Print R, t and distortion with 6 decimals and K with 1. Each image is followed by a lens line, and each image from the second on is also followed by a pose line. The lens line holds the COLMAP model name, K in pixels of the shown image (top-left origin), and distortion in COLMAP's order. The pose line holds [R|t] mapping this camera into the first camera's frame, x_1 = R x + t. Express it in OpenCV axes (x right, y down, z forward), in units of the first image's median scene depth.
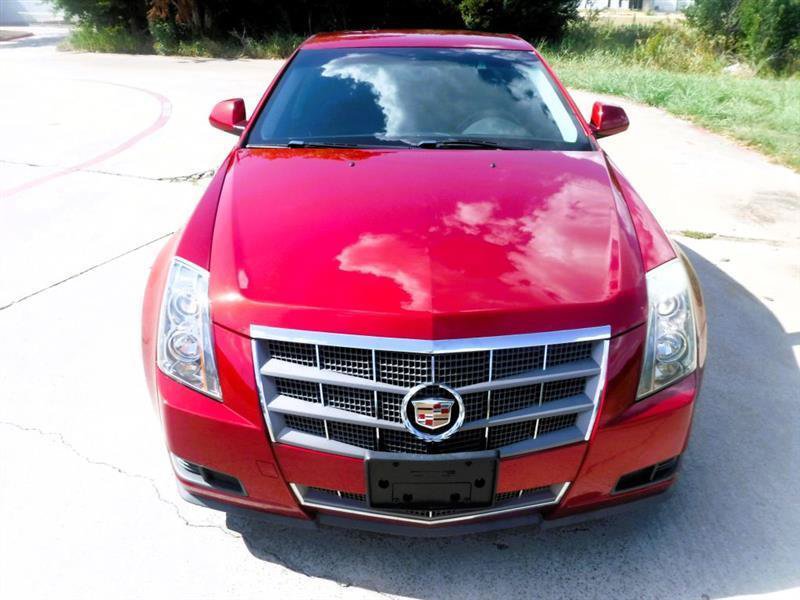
lens RADIAL K [[664.0, 0, 400.0], [0, 664.0, 300.0], [0, 0, 1]] dist [-0.074165, 0.001190]
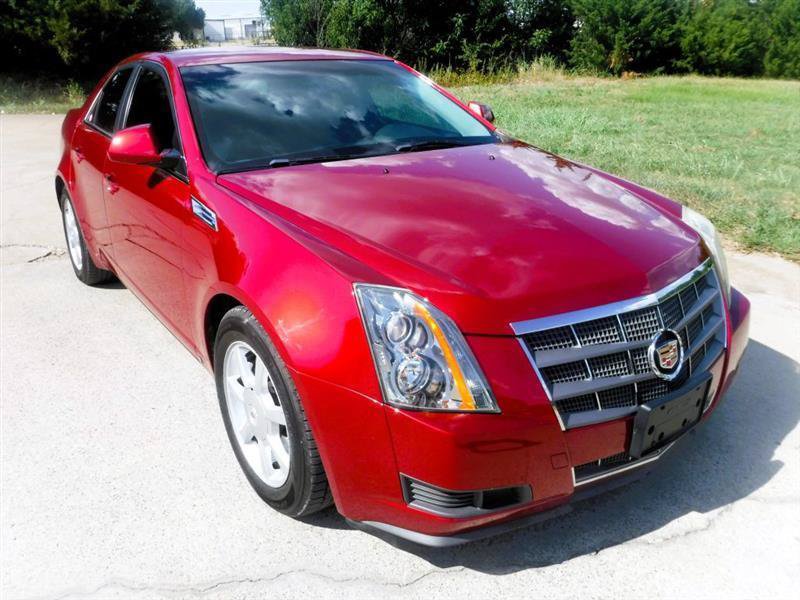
lens RADIAL K [[664.0, 0, 400.0], [0, 664.0, 300.0], [0, 0, 1]] dist [-0.074165, 0.001190]
pose [[0.810753, -0.223219, 0.541159, -0.882454], [0.246510, 0.968668, 0.030243, -0.065390], [-0.530955, 0.108881, 0.840376, 0.278532]]
